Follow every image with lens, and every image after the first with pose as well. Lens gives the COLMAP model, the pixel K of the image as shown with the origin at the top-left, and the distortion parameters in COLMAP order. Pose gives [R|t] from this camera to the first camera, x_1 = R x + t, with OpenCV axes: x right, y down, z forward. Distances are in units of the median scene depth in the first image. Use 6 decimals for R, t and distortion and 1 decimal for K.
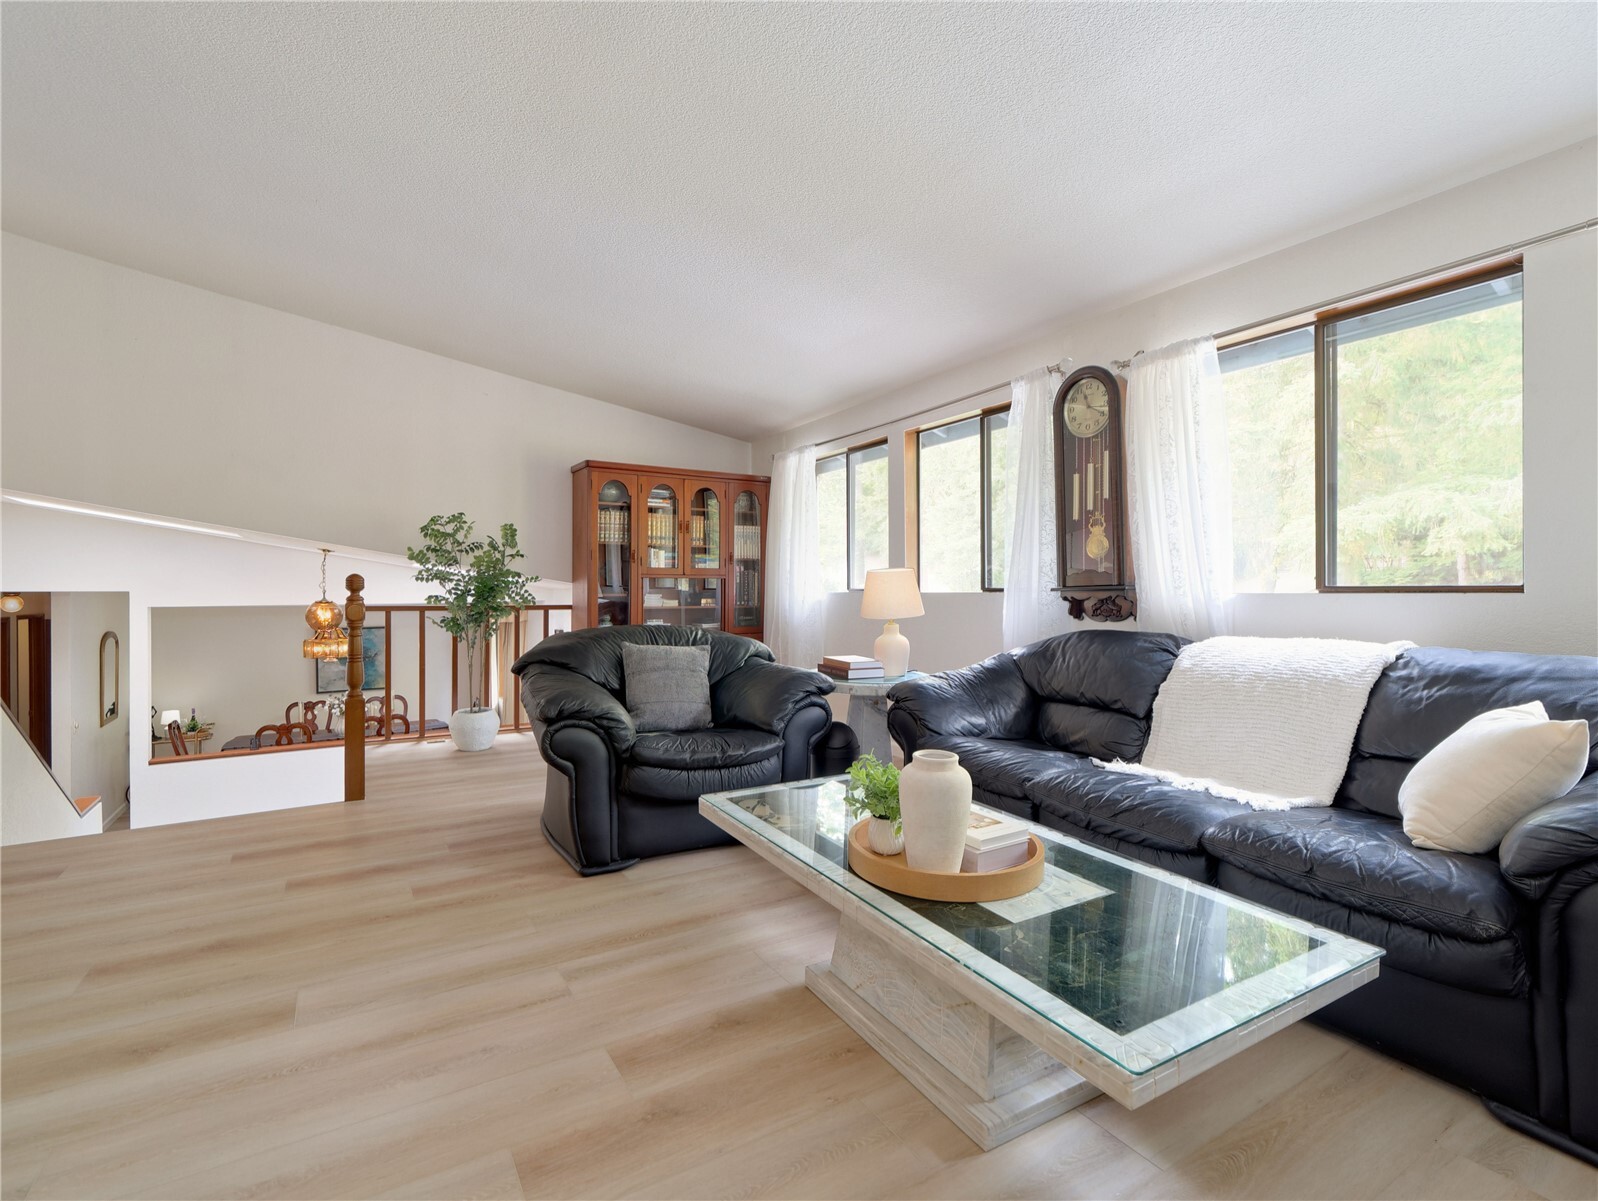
lens RADIAL K [[749.4, 0, 797.8], [0, 749.4, 595.3], [0, 0, 1]] dist [0.004705, -0.004964]
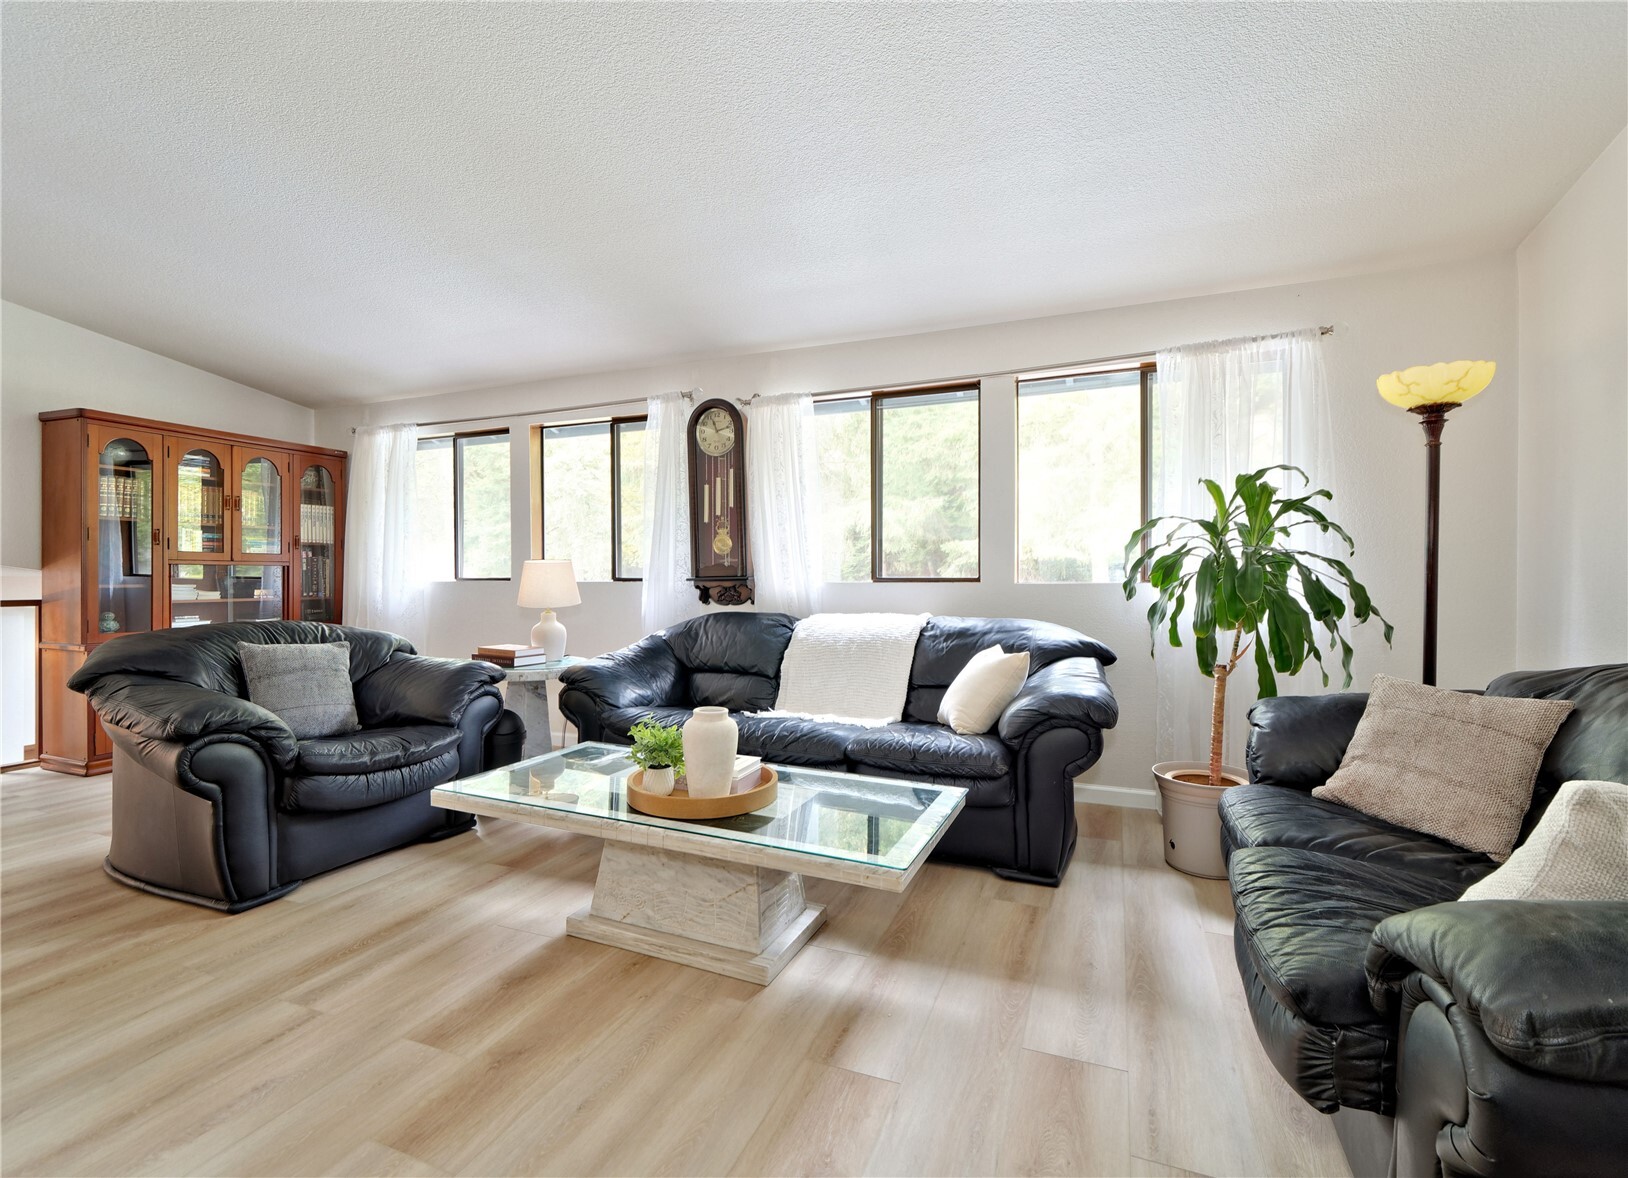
lens RADIAL K [[730.1, 0, 820.0], [0, 730.1, 585.3], [0, 0, 1]] dist [-0.002741, -0.000934]
pose [[0.798105, -0.006291, 0.602486, -0.228064], [0.003540, 0.999977, 0.005752, -0.005471], [-0.602508, -0.002458, 0.798109, -0.067285]]
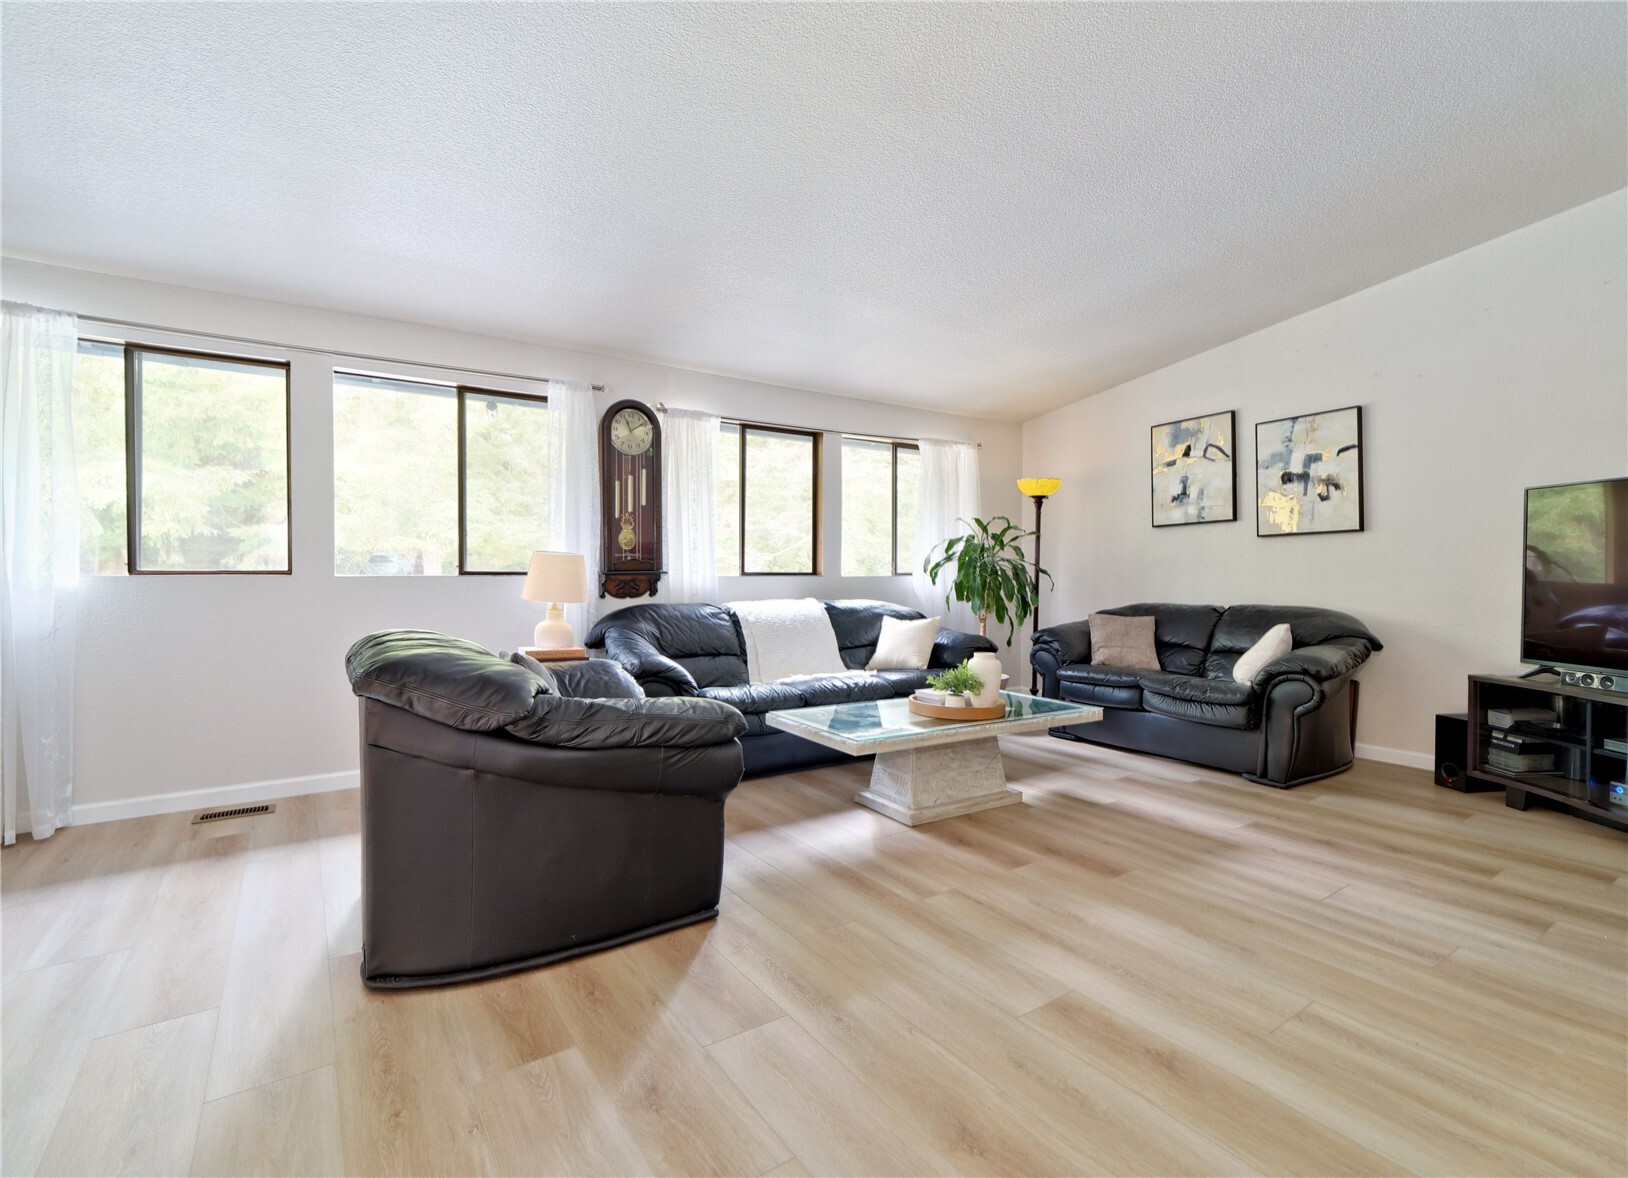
lens RADIAL K [[738.0, 0, 814.0], [0, 738.0, 589.0], [0, 0, 1]] dist [0.001453, -0.000099]
pose [[-0.046794, -0.020766, 0.998689, -1.011347], [0.002318, 0.999779, 0.020897, -0.008521], [-0.998902, 0.003293, -0.046736, 0.848161]]
